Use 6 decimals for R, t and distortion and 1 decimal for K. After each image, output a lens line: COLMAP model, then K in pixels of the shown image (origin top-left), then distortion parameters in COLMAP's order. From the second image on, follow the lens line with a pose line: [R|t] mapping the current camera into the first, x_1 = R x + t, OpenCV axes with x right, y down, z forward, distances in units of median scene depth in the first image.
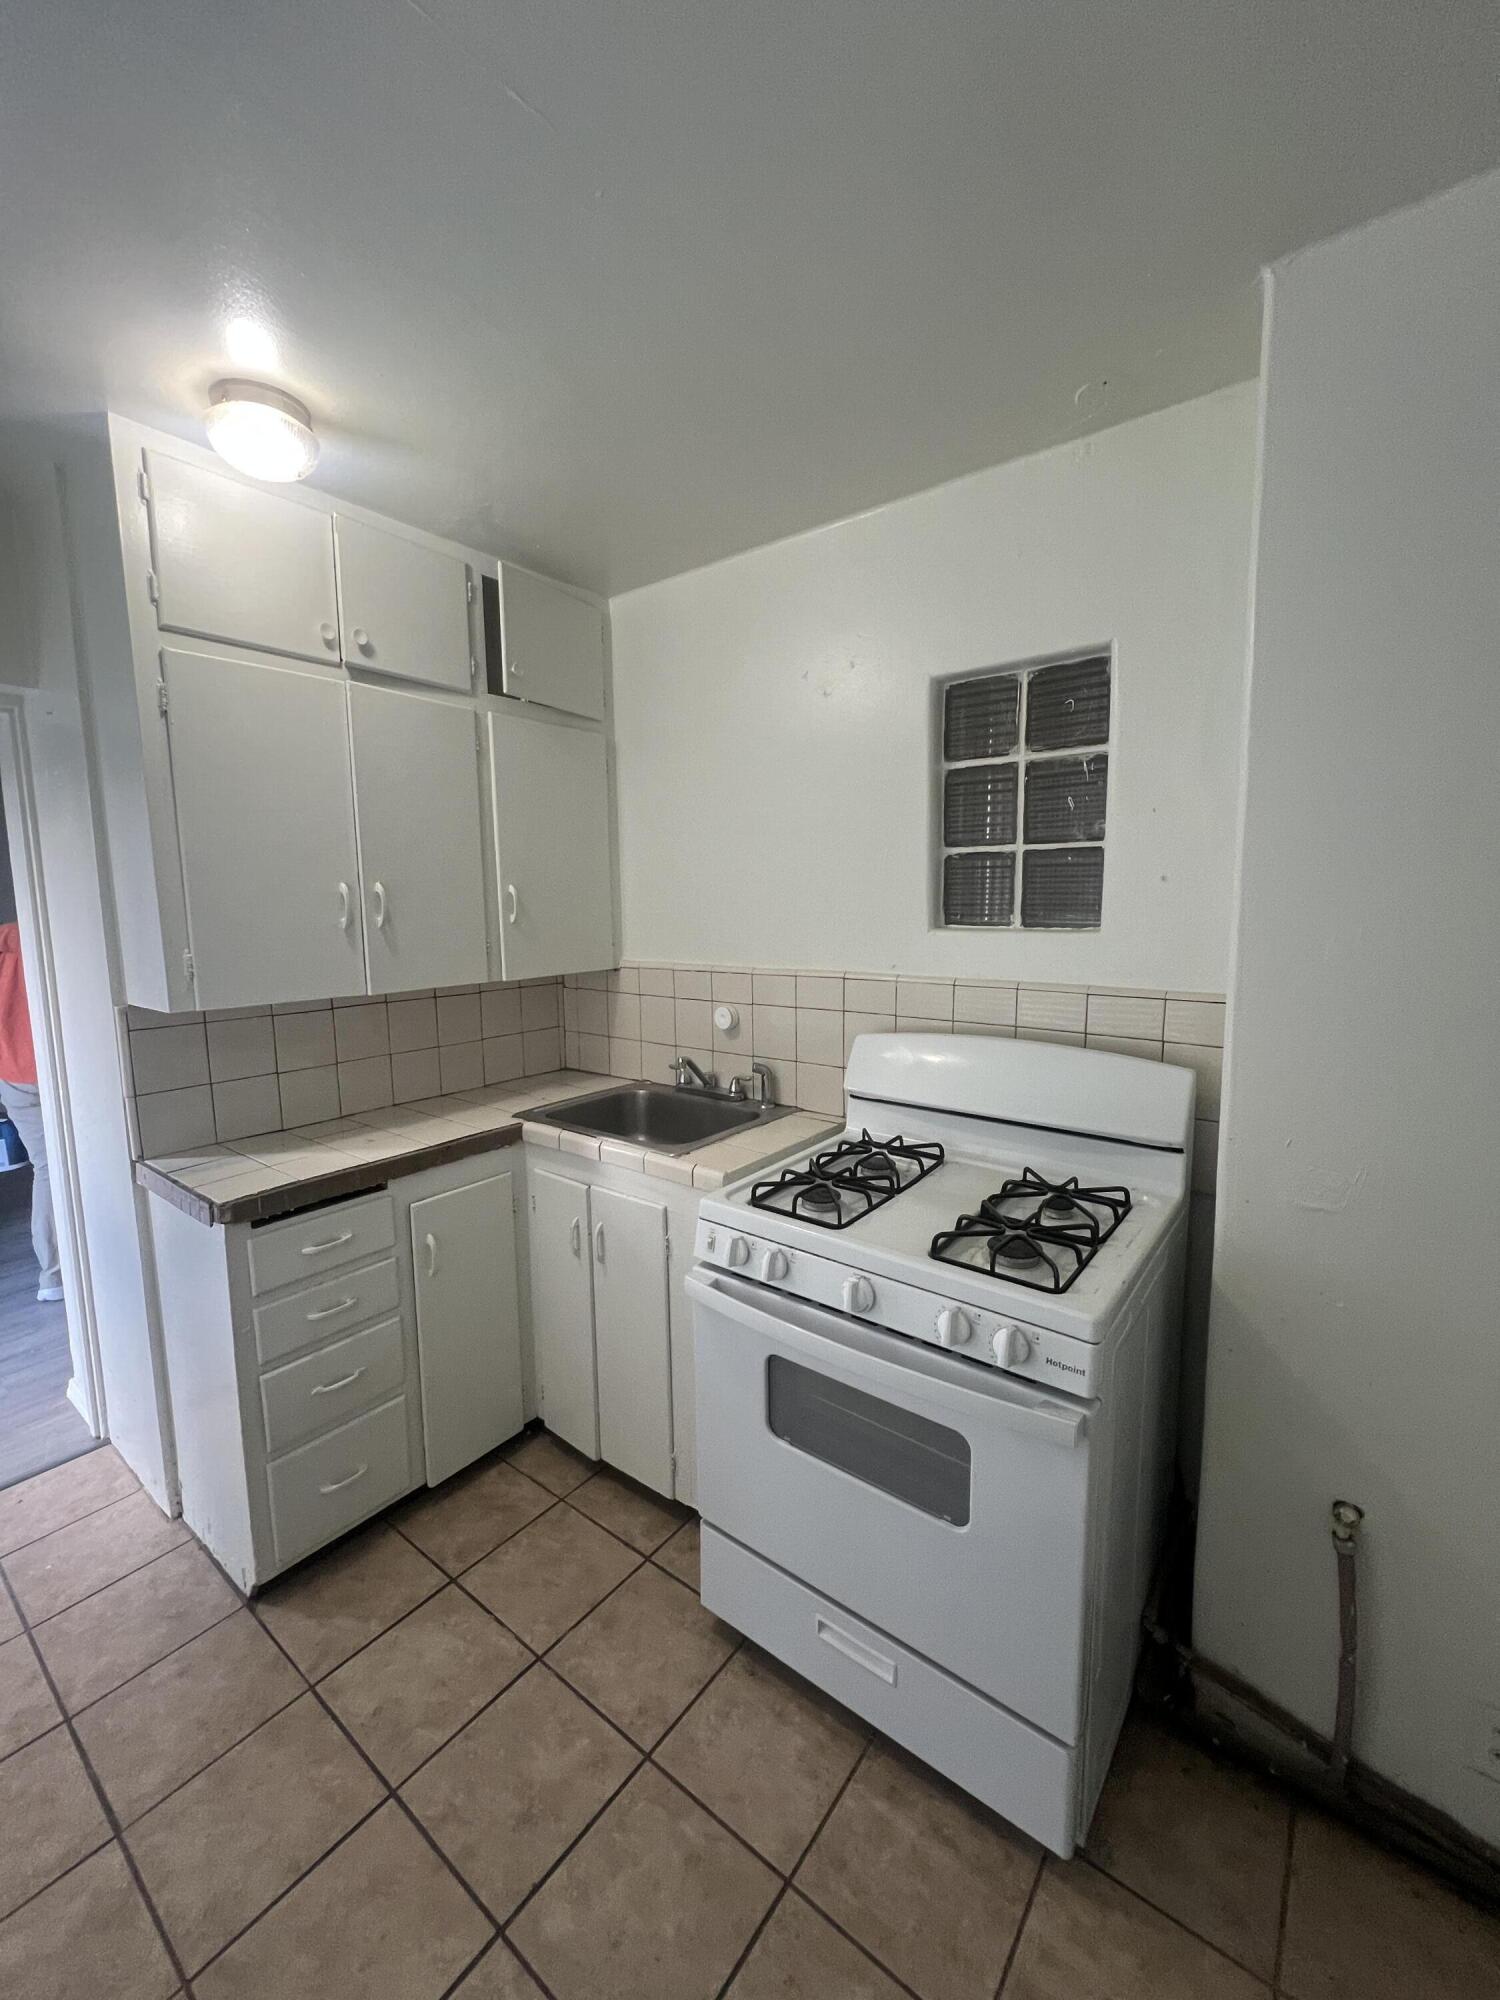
lens RADIAL K [[804.3, 0, 750.0], [0, 804.3, 1000.0], [0, 0, 1]] dist [0.001568, -0.000137]
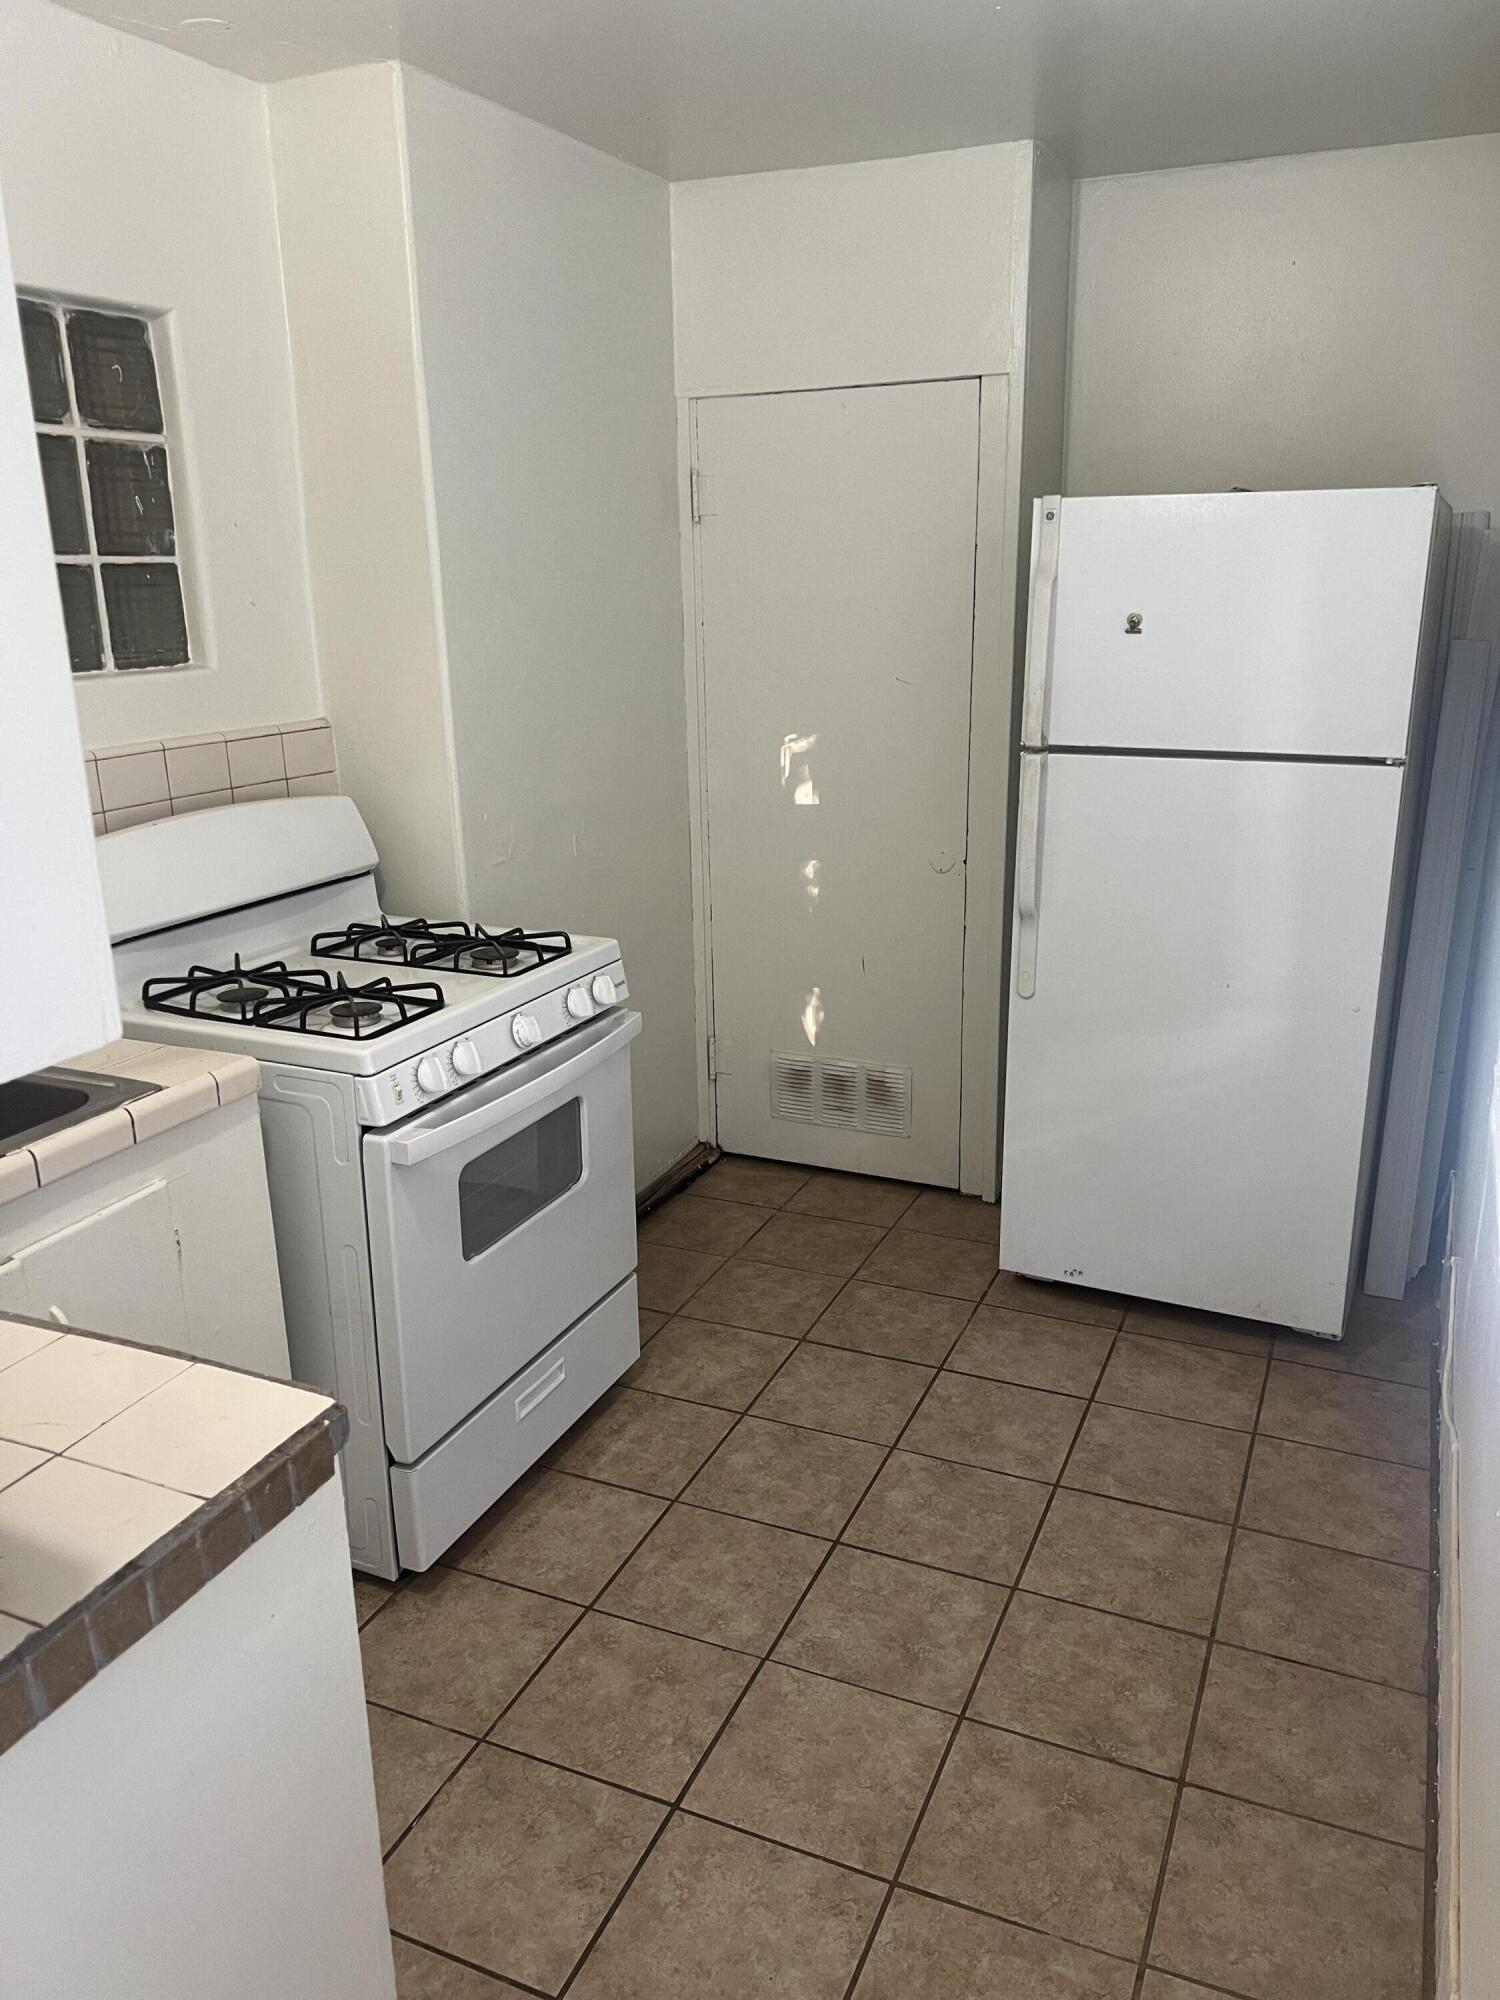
lens RADIAL K [[1476.3, 0, 750.0], [0, 1476.3, 1000.0], [0, 0, 1]] dist [0.027189, -0.001979]
pose [[-0.234353, -0.260605, 0.936570, -1.277556], [0.145685, 0.943105, 0.298878, -0.139824], [-0.961173, 0.206487, -0.183053, 0.820010]]
